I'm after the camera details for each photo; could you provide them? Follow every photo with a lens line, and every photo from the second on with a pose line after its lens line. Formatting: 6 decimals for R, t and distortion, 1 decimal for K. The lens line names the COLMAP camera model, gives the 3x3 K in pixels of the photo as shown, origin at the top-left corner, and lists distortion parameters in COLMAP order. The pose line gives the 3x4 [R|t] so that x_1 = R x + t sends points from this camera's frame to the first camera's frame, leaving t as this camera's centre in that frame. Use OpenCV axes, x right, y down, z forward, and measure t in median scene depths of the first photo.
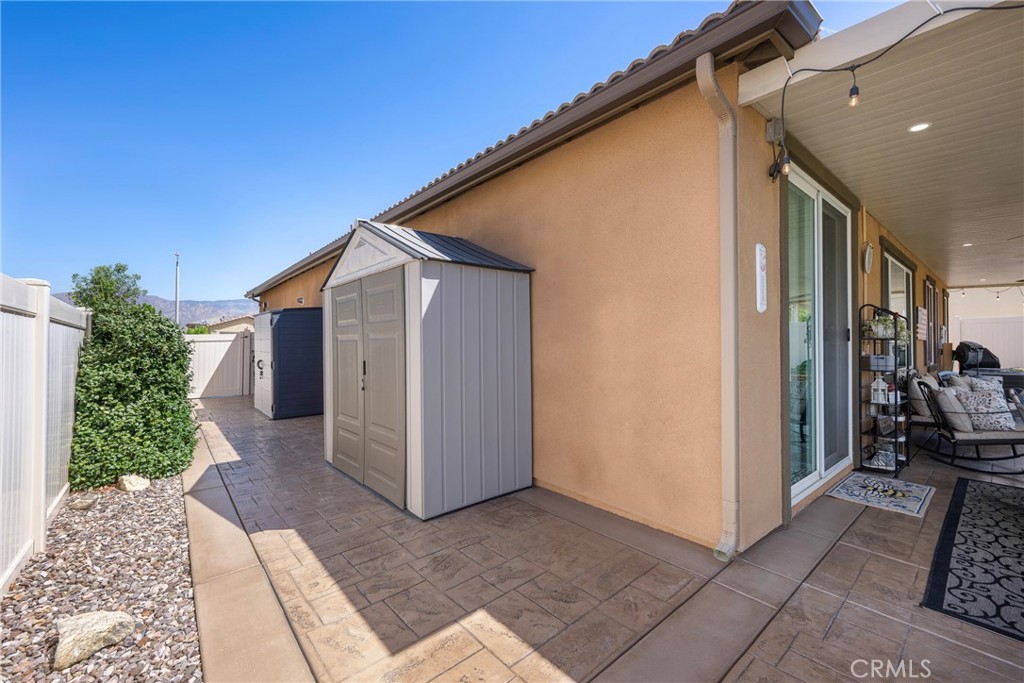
lens RADIAL K [[418.6, 0, 511.7], [0, 418.6, 337.9], [0, 0, 1]] dist [0.000407, 0.000069]
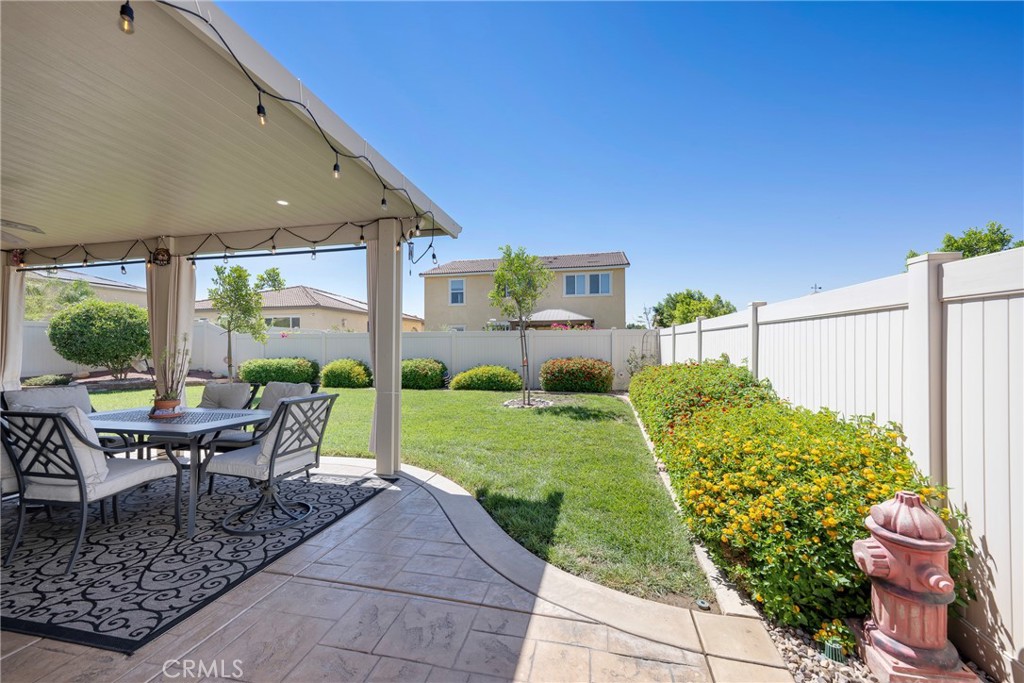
lens RADIAL K [[406.2, 0, 511.6], [0, 406.2, 346.6], [0, 0, 1]] dist [-0.001091, -0.000096]
pose [[-0.608981, 0.000917, 0.793185, -0.082110], [-0.009321, 0.999922, -0.008313, 0.002020], [-0.793130, -0.012456, -0.608925, 0.438014]]
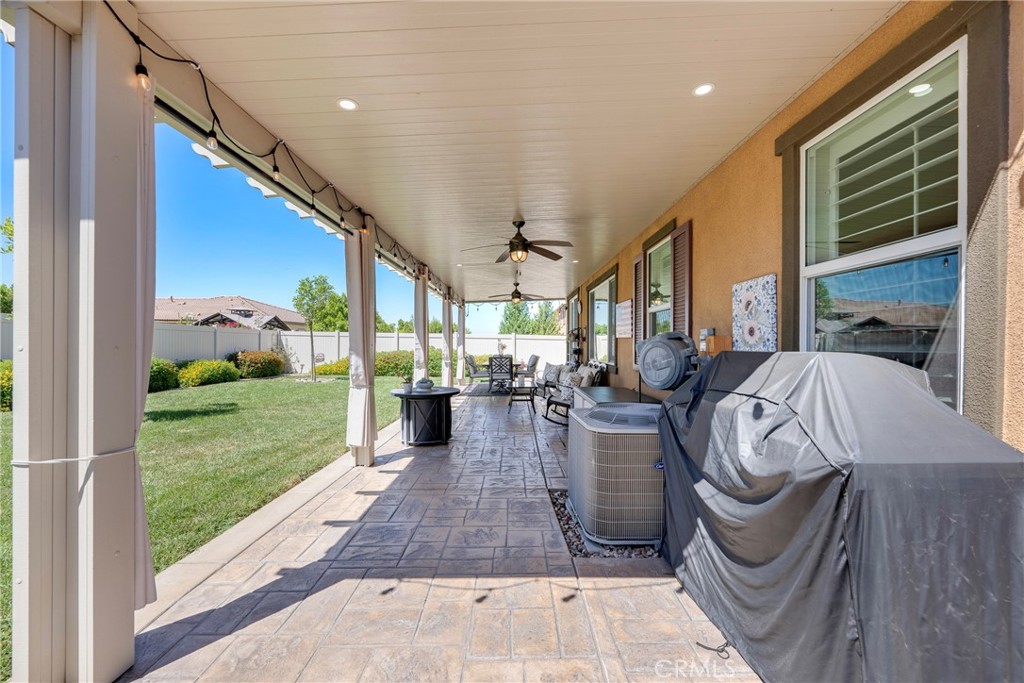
lens RADIAL K [[422.7, 0, 511.0], [0, 422.7, 346.0], [0, 0, 1]] dist [0.001406, 0.000468]
pose [[-0.646224, -0.002944, -0.763142, 3.159424], [0.005097, 0.999954, -0.008173, 0.048480], [0.763131, -0.009171, -0.646179, 2.423100]]
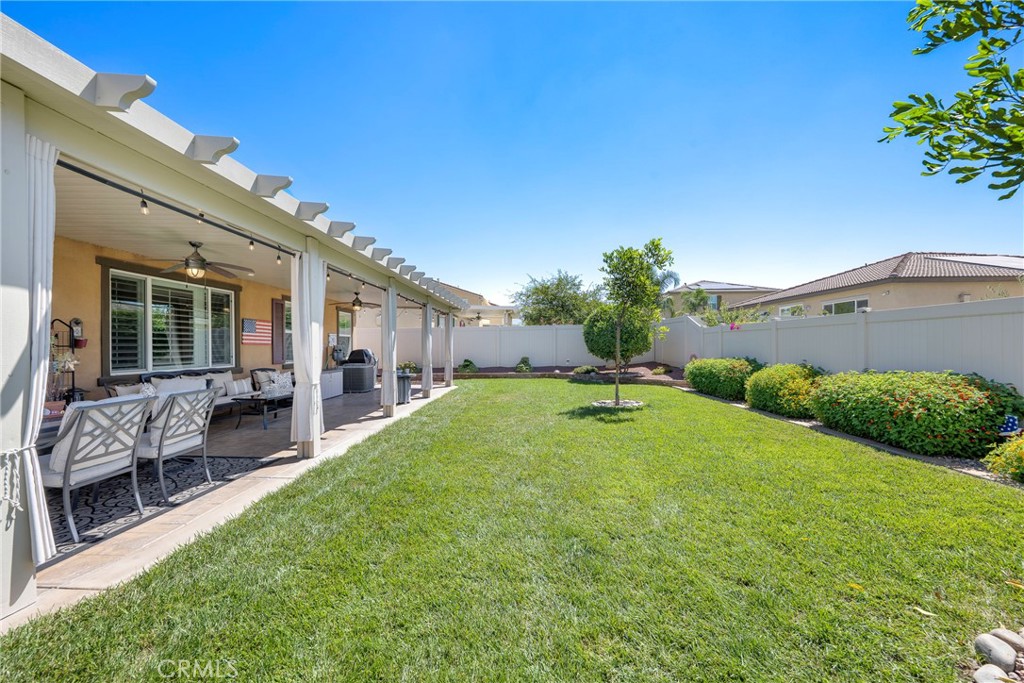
lens RADIAL K [[406.2, 0, 511.6], [0, 406.2, 346.6], [0, 0, 1]] dist [-0.001091, -0.000096]
pose [[0.676132, -0.008721, 0.736729, 1.009791], [-0.001894, 0.999906, 0.013575, -0.014563], [-0.736778, -0.010574, 0.676052, -0.755889]]
